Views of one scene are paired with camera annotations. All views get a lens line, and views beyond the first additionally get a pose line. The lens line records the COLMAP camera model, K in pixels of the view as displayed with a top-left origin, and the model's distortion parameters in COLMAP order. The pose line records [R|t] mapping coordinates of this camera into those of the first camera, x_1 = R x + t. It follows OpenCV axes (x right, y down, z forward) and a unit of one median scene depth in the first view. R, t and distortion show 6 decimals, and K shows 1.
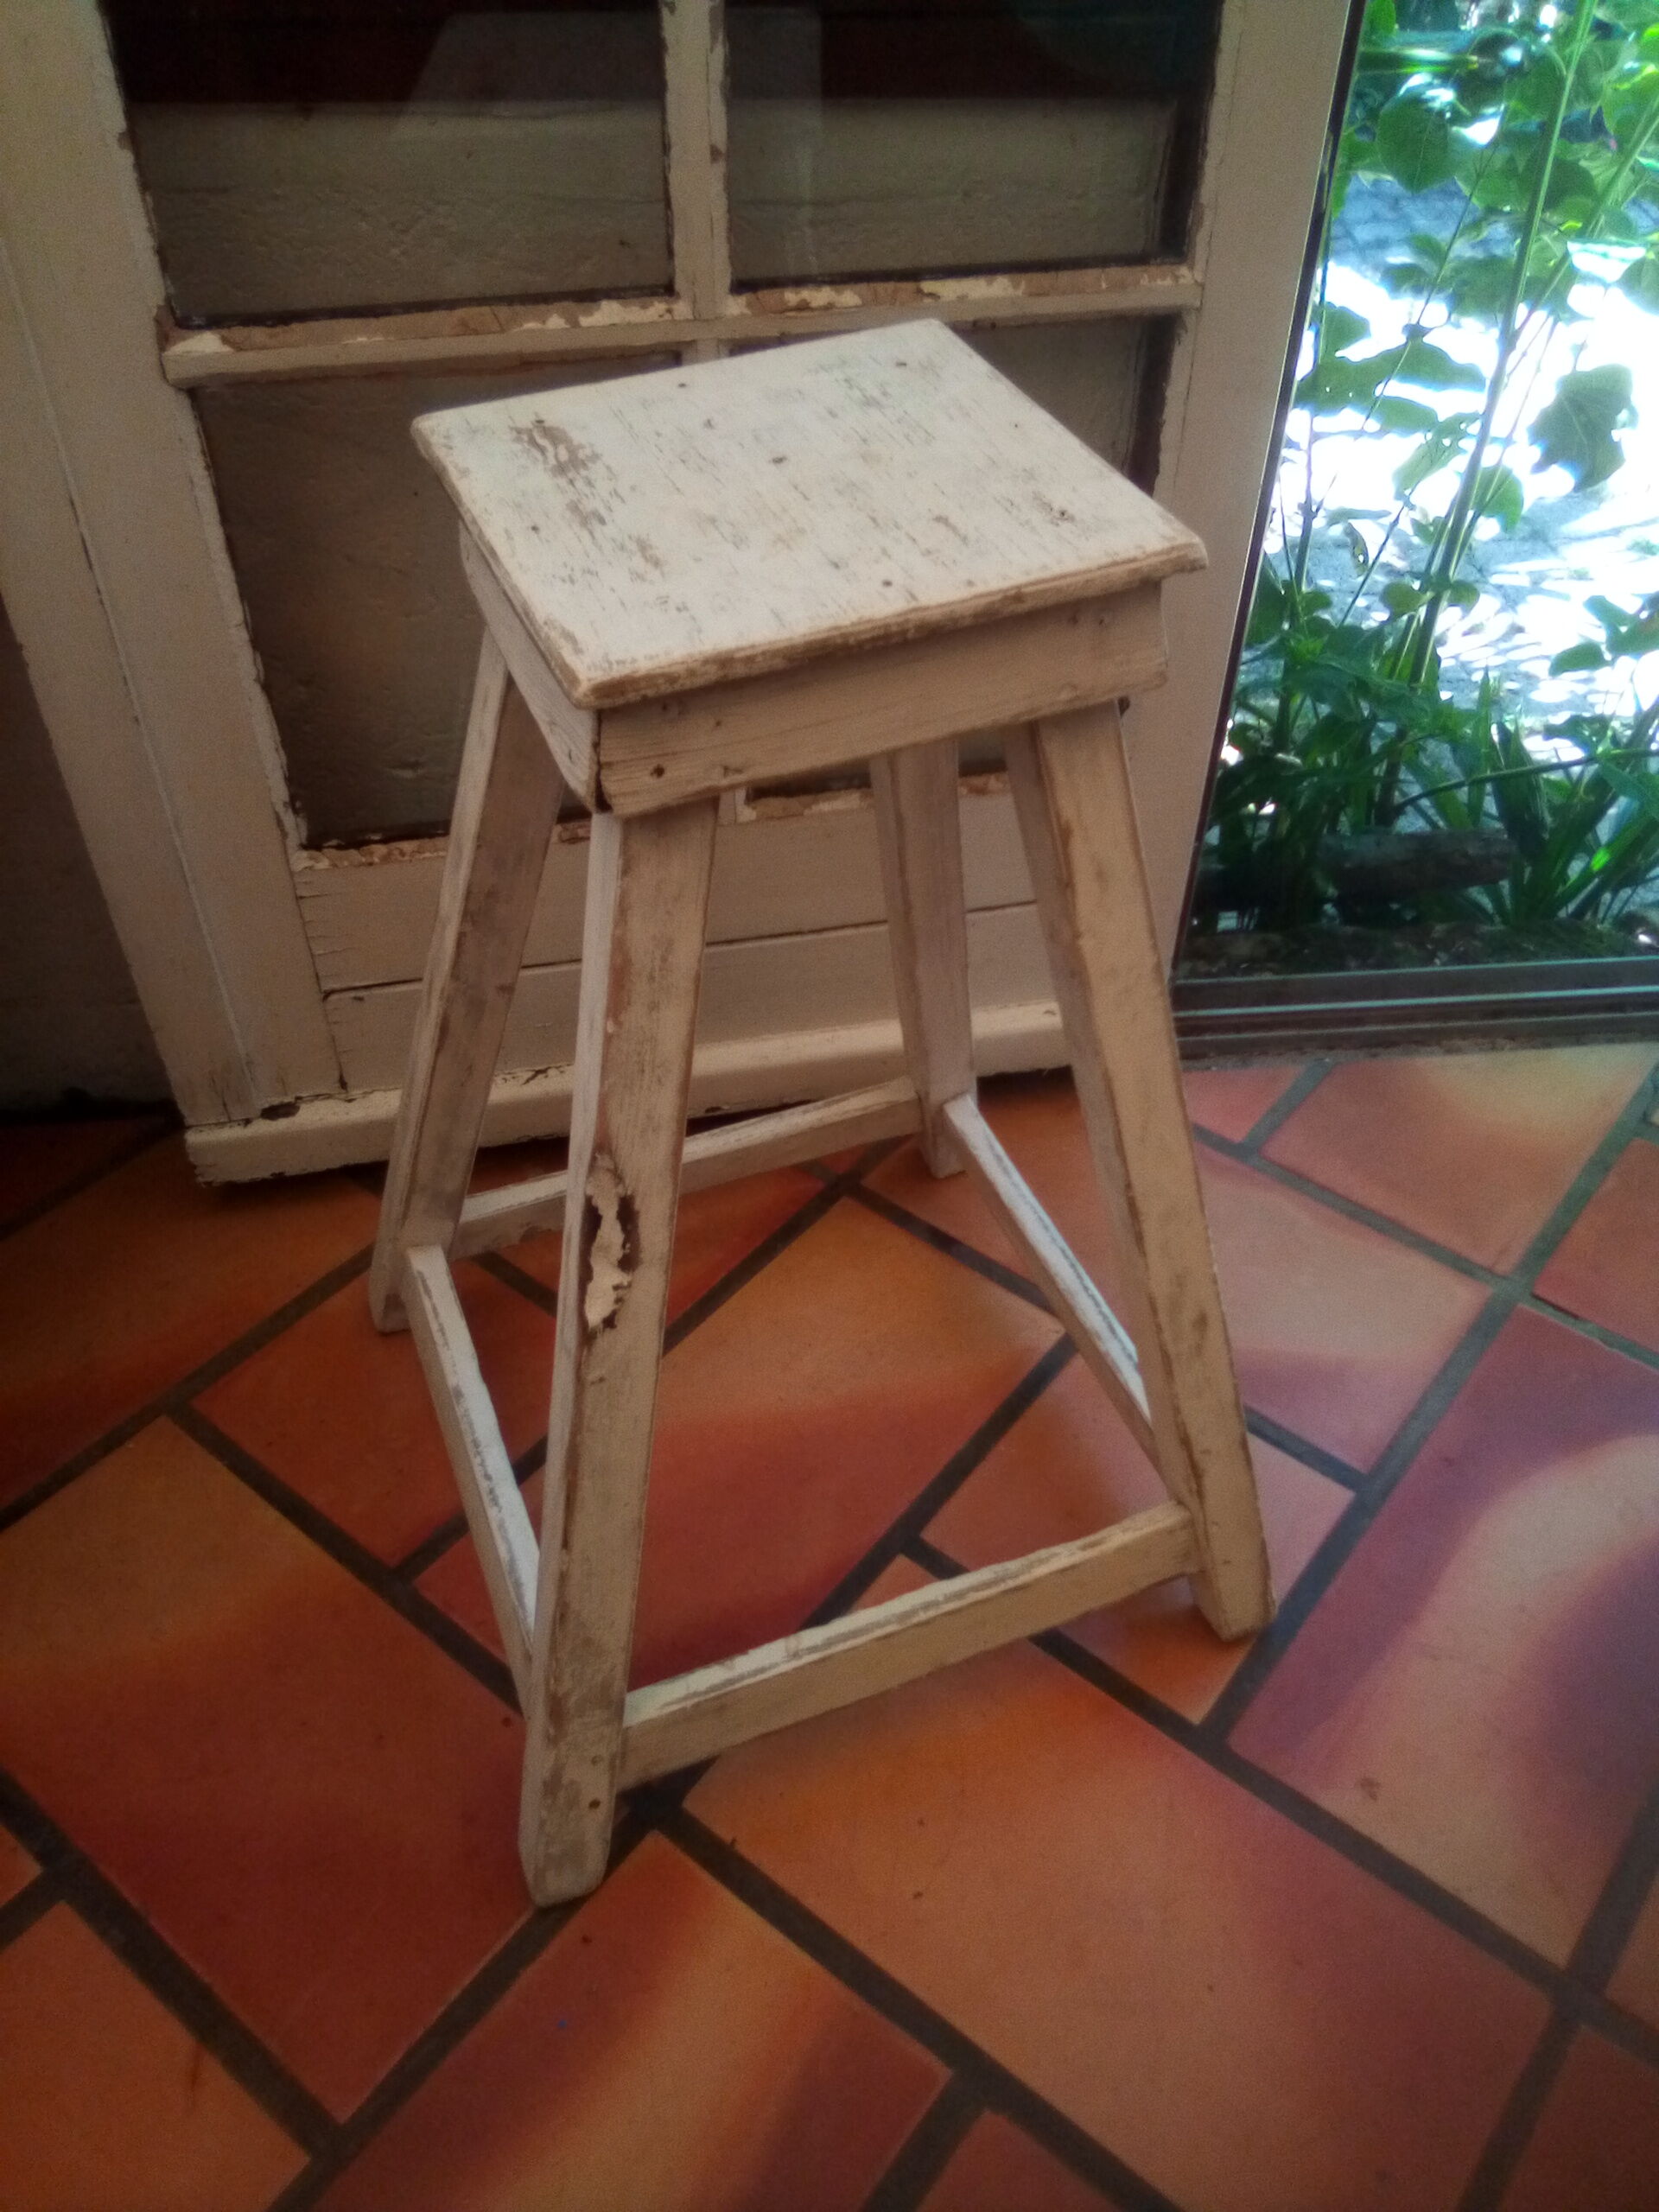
lens RADIAL K [[1736.2, 0, 829.5], [0, 1736.2, 1106.0], [0, 0, 1]] dist [0.007842, -0.060107]
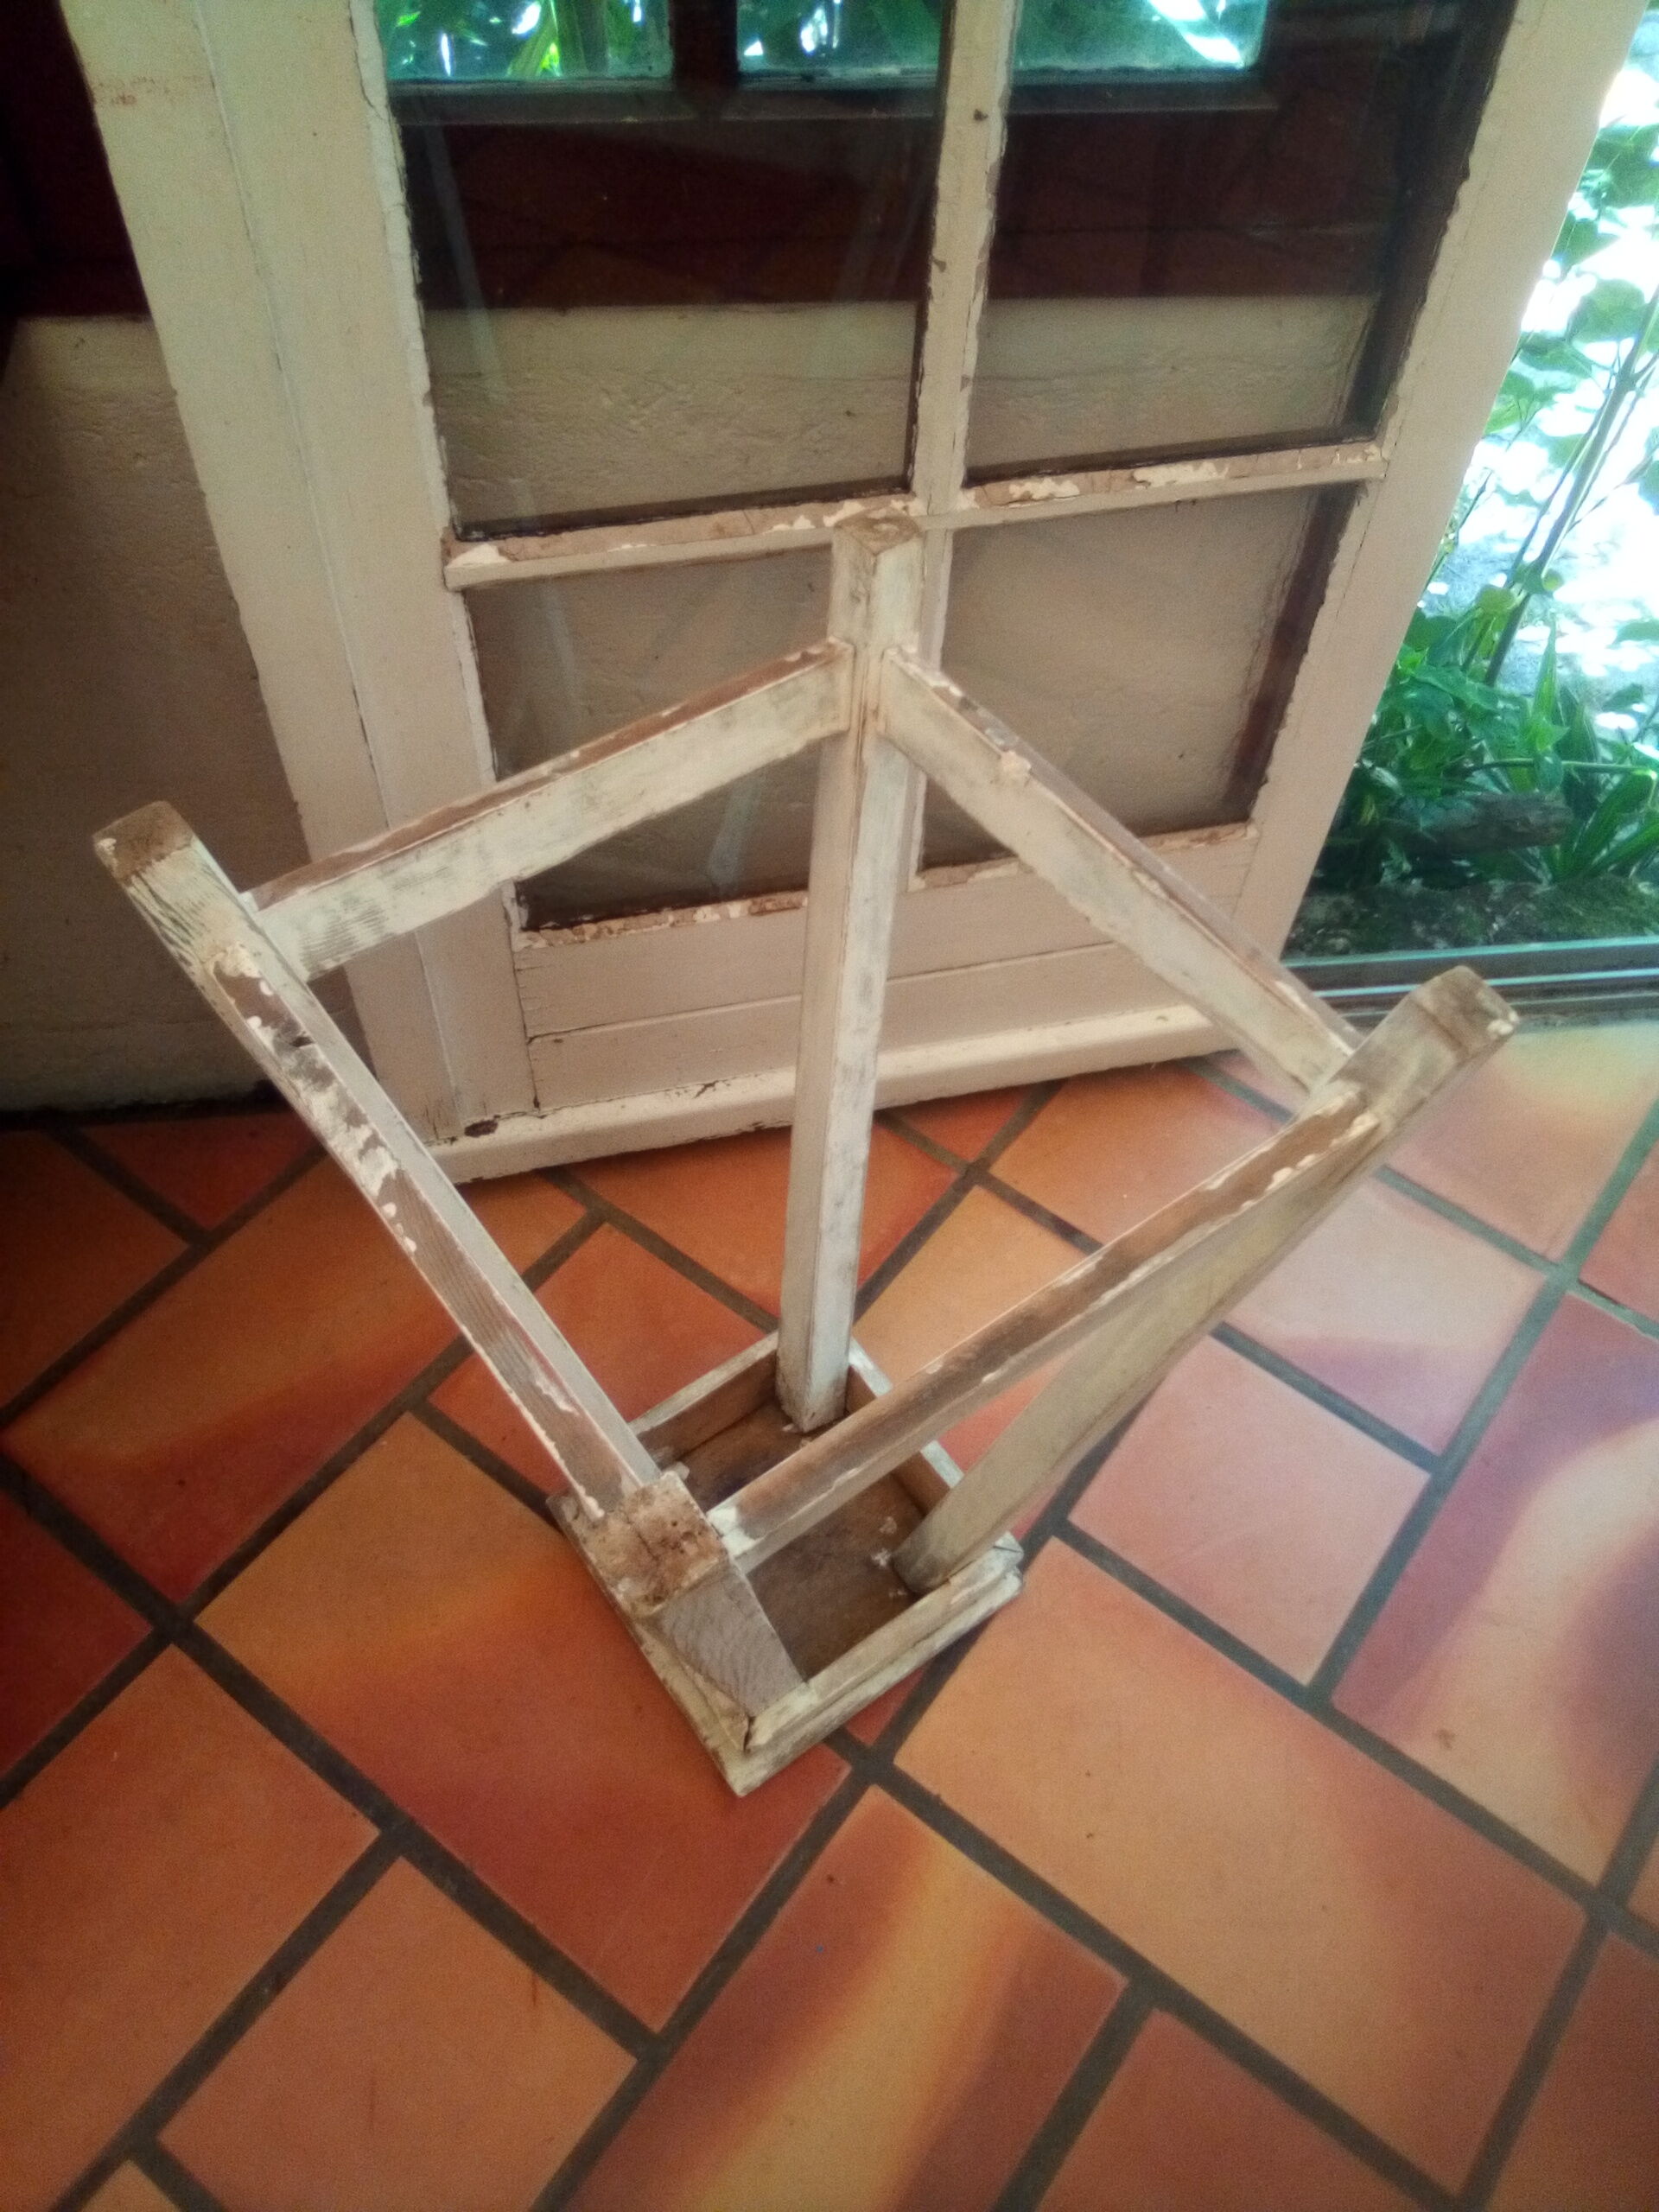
lens RADIAL K [[1715.9, 0, 829.5], [0, 1715.9, 1106.0], [0, 0, 1]] dist [0.028142, -0.101674]
pose [[0.999440, -0.003864, 0.033242, -0.168387], [-0.002384, 0.982565, 0.185906, -0.279299], [-0.033381, -0.185882, 0.982005, -0.107911]]
